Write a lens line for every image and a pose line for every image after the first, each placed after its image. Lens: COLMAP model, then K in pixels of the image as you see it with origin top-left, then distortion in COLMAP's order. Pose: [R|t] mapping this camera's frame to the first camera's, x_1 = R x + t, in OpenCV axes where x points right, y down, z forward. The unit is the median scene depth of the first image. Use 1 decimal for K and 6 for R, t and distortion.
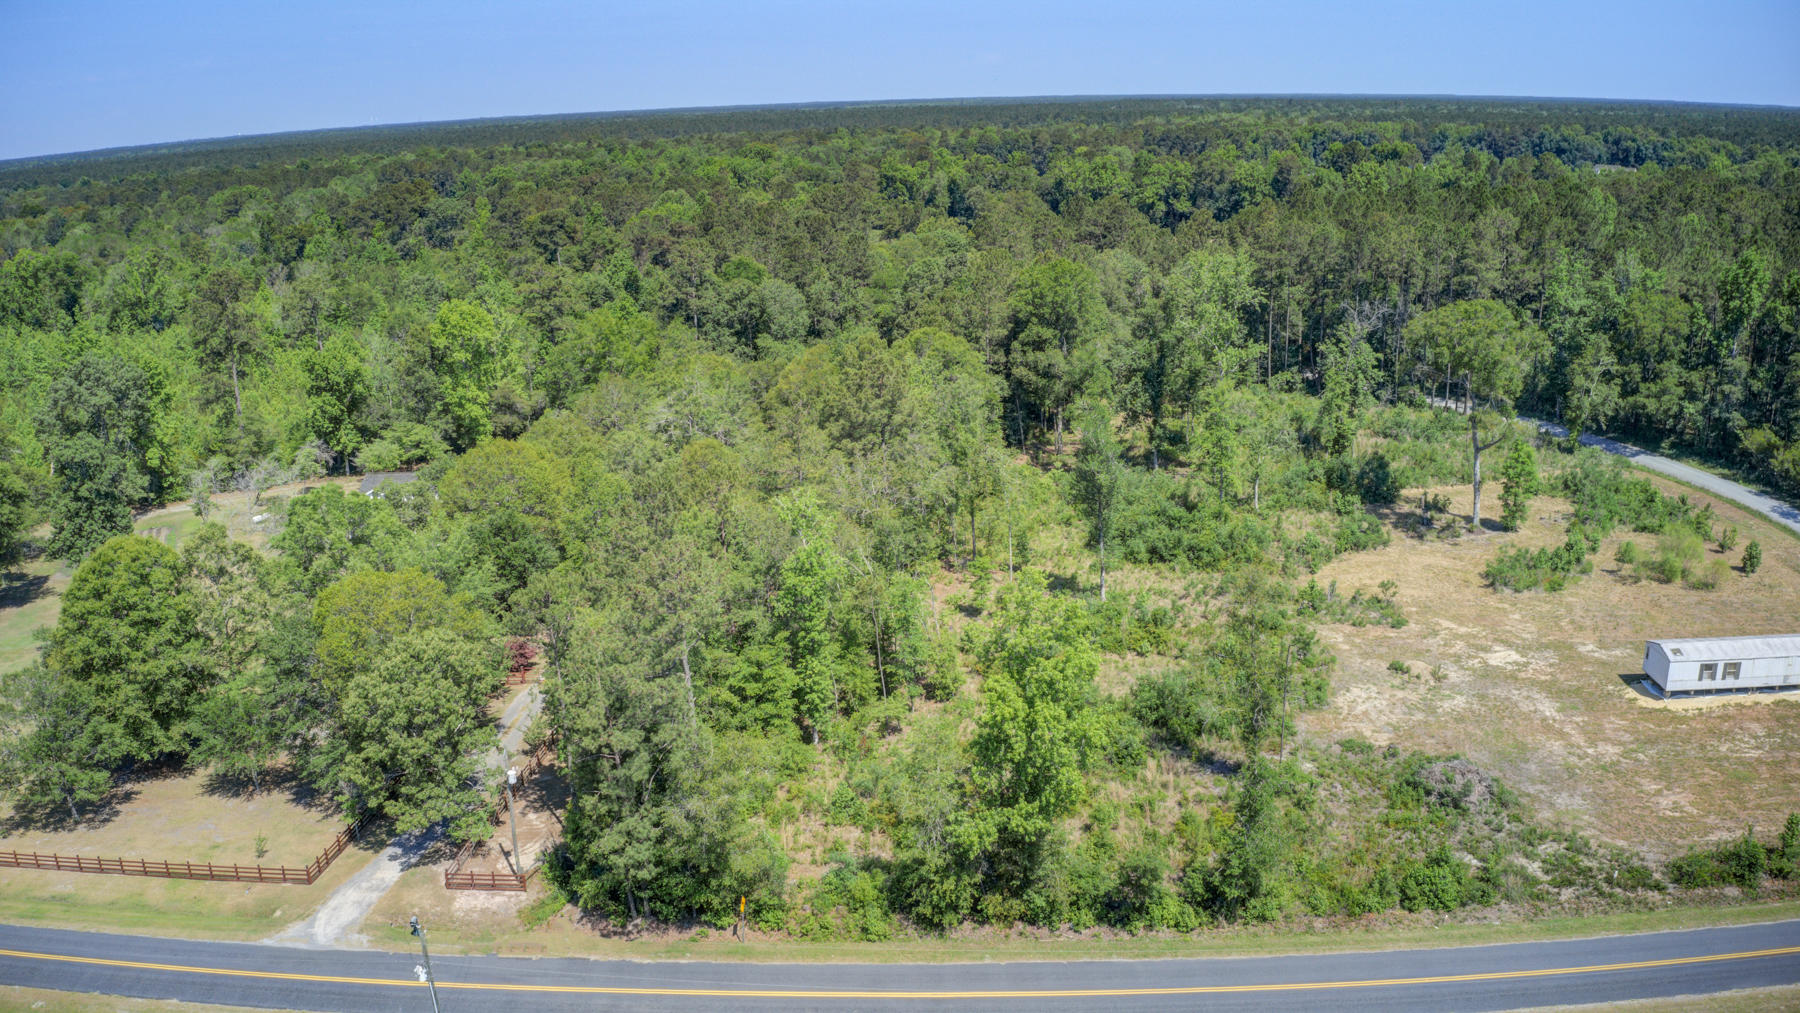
lens RADIAL K [[1431.2, 0, 895.7], [0, 1431.2, 493.2], [0, 0, 1]] dist [-0.187733, 0.018445]
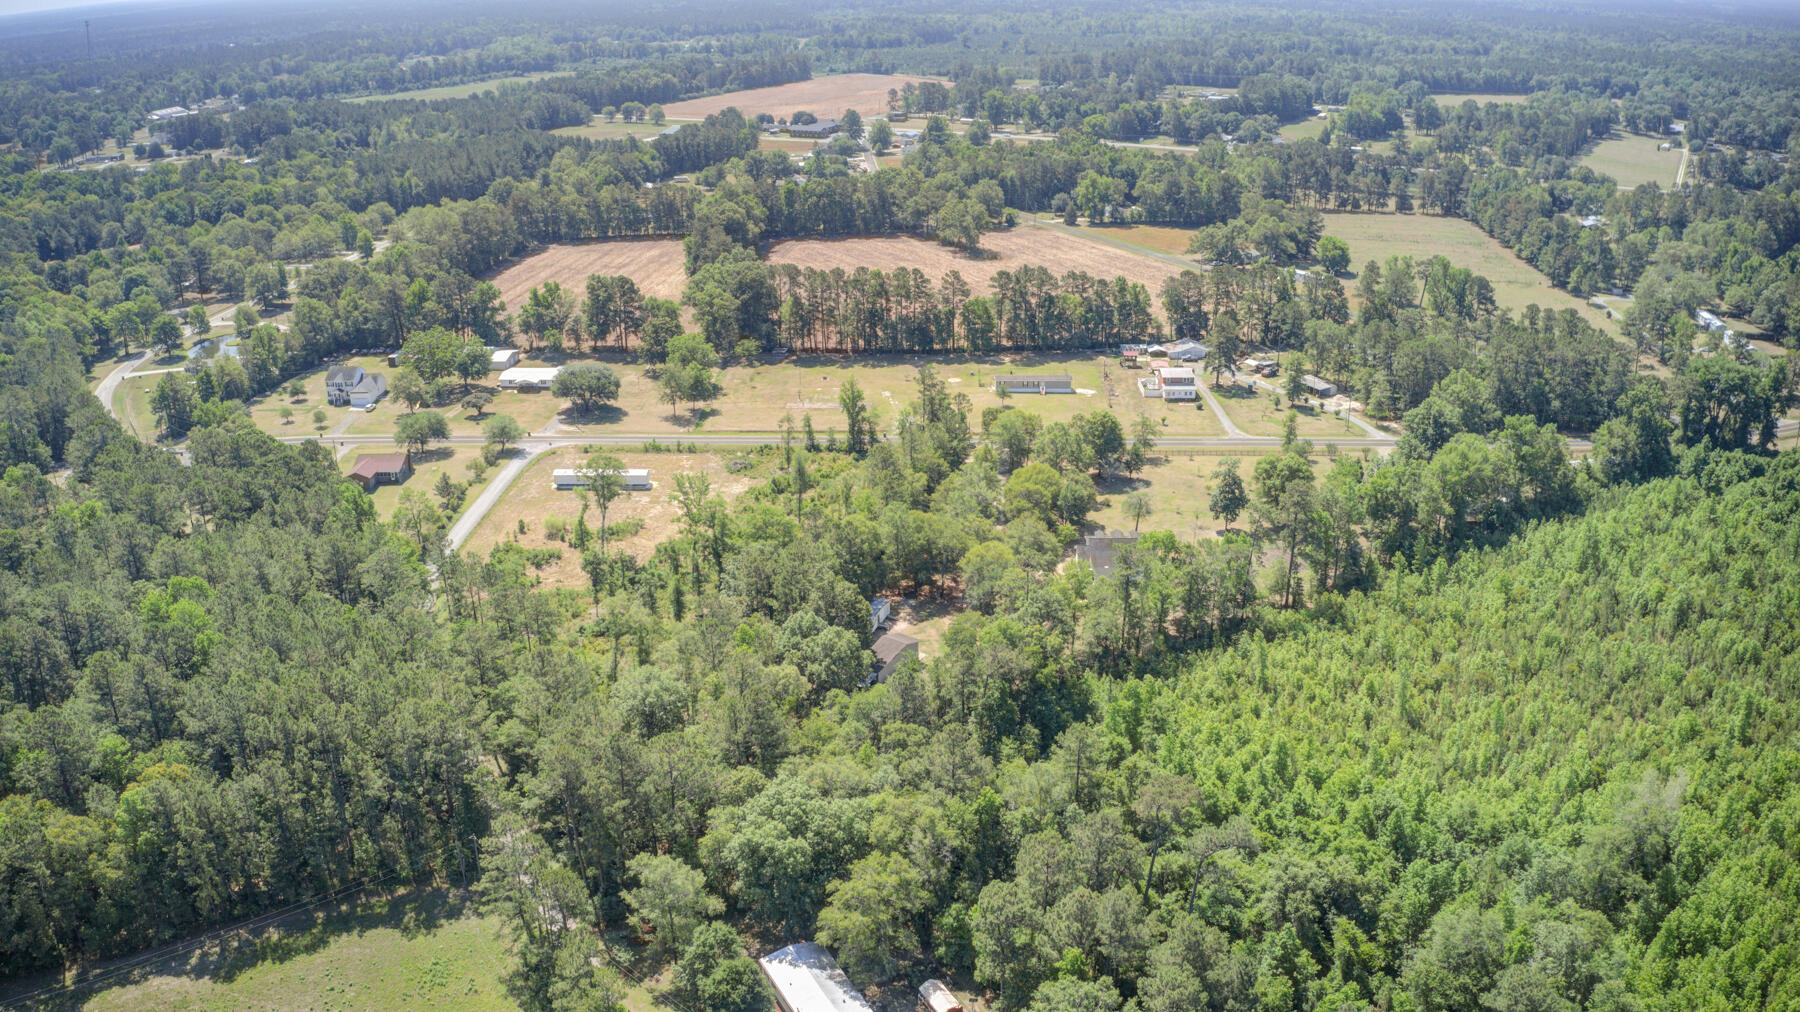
lens RADIAL K [[1431.2, 0, 901.4], [0, 1431.2, 497.9], [0, 0, 1]] dist [-0.187733, 0.018445]
pose [[-0.999043, 0.040638, 0.016151, -0.099035], [0.042138, 0.795838, 0.604042, -1.829235], [0.011694, 0.604145, -0.796789, 3.665458]]
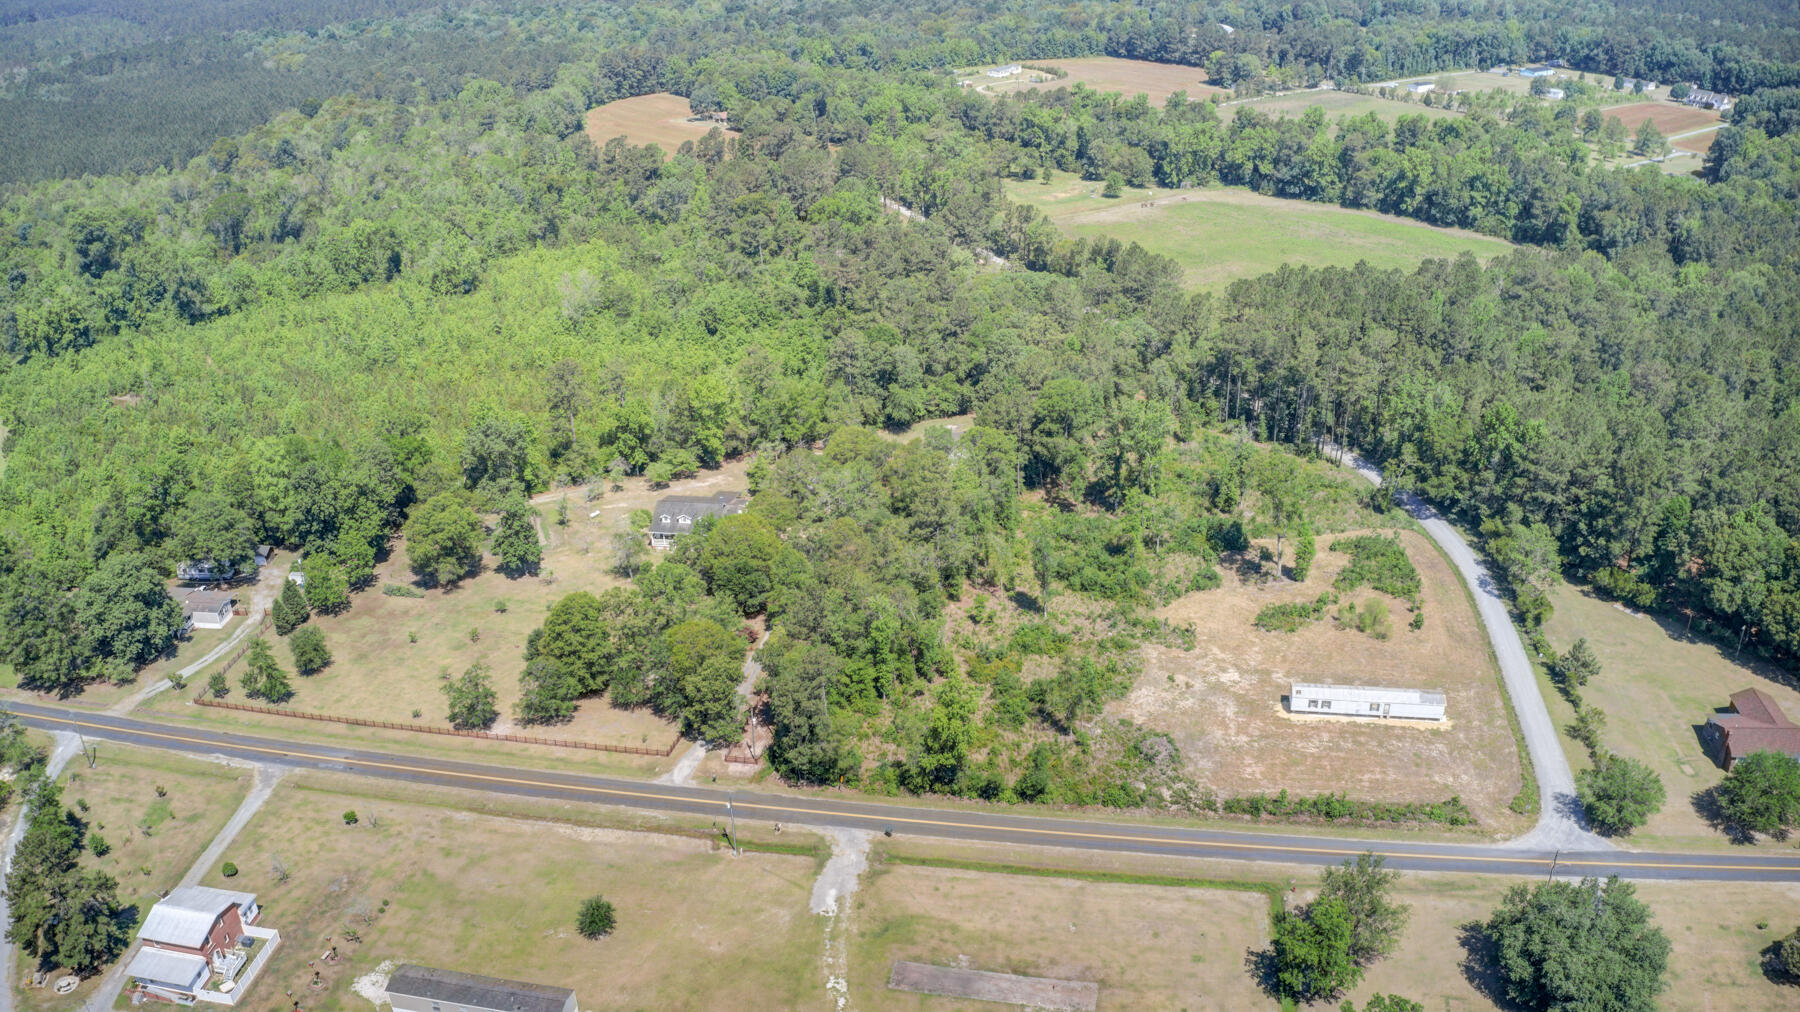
lens RADIAL K [[1431.2, 0, 895.1], [0, 1431.2, 496.2], [0, 0, 1]] dist [-0.187733, 0.018445]
pose [[0.991221, 0.060418, -0.117605, 0.195320], [-0.039838, 0.984627, 0.170064, -0.494554], [0.126072, -0.163886, 0.978390, -1.081536]]
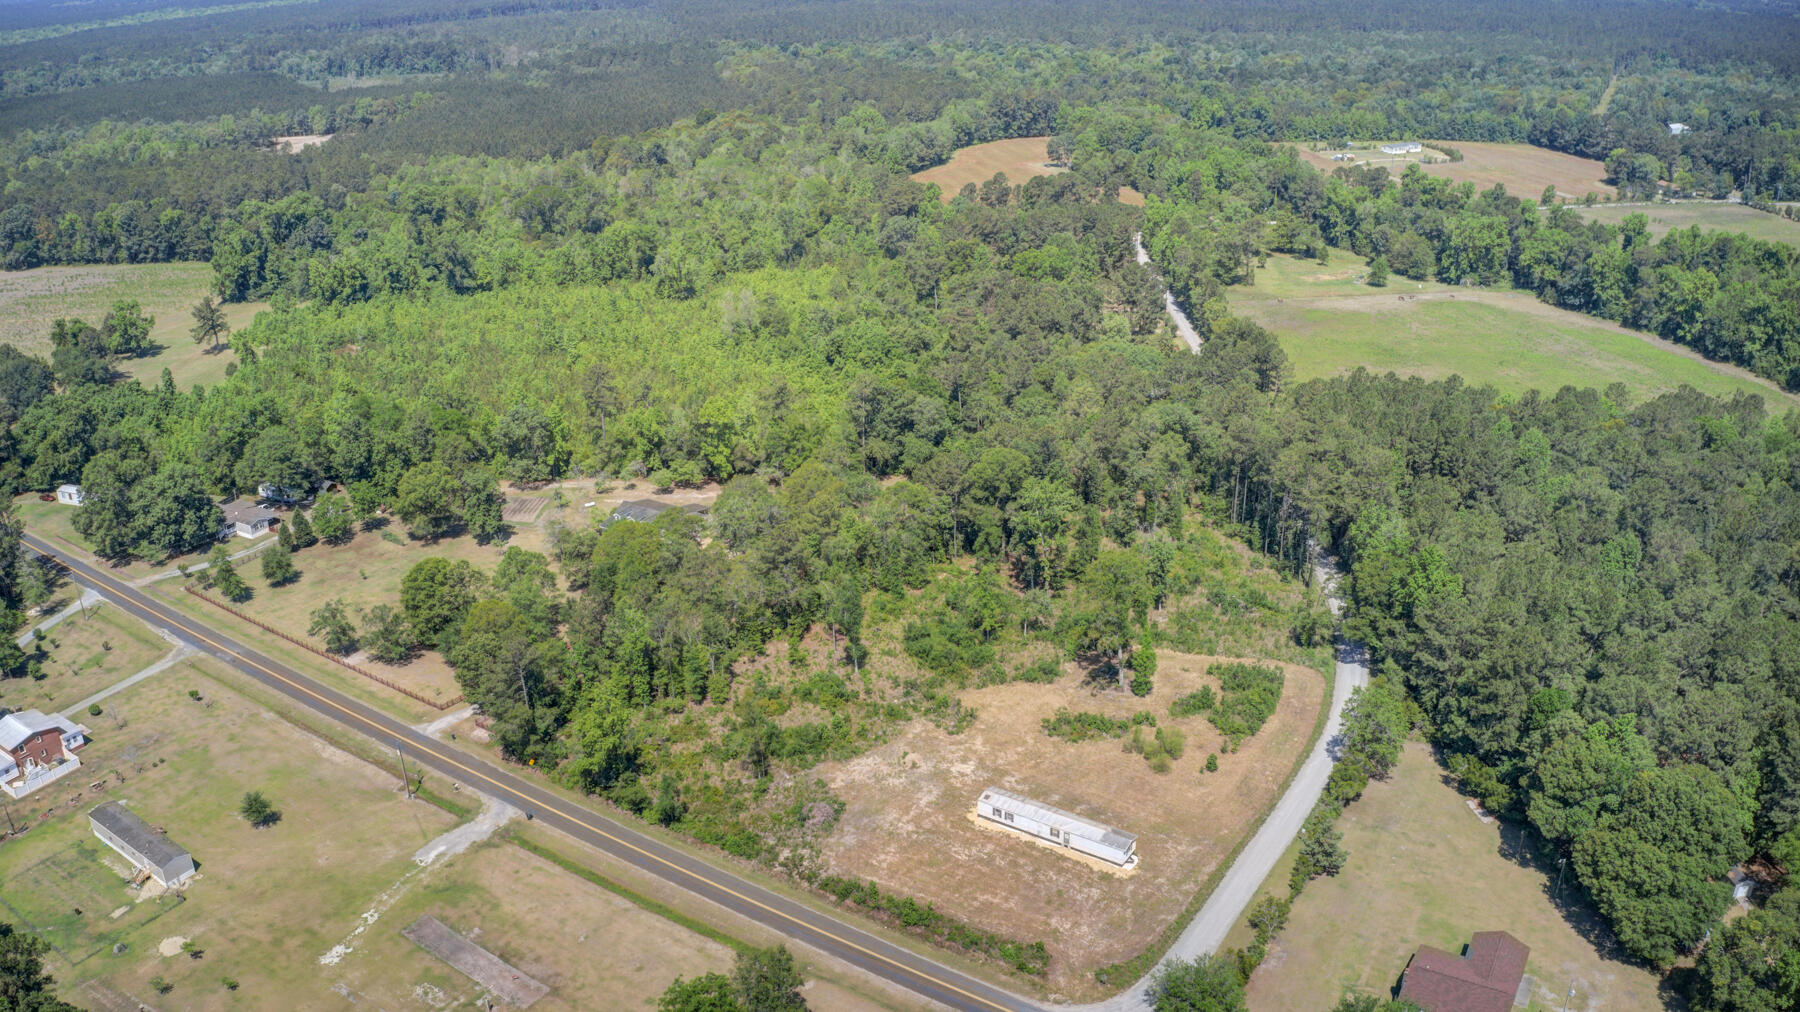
lens RADIAL K [[1431.2, 0, 899.7], [0, 1431.2, 490.2], [0, 0, 1]] dist [-0.187733, 0.018445]
pose [[0.854836, 0.212999, -0.473166, 1.291350], [-0.147100, 0.973934, 0.172668, -0.622184], [0.497611, -0.078000, 0.863886, -0.770221]]
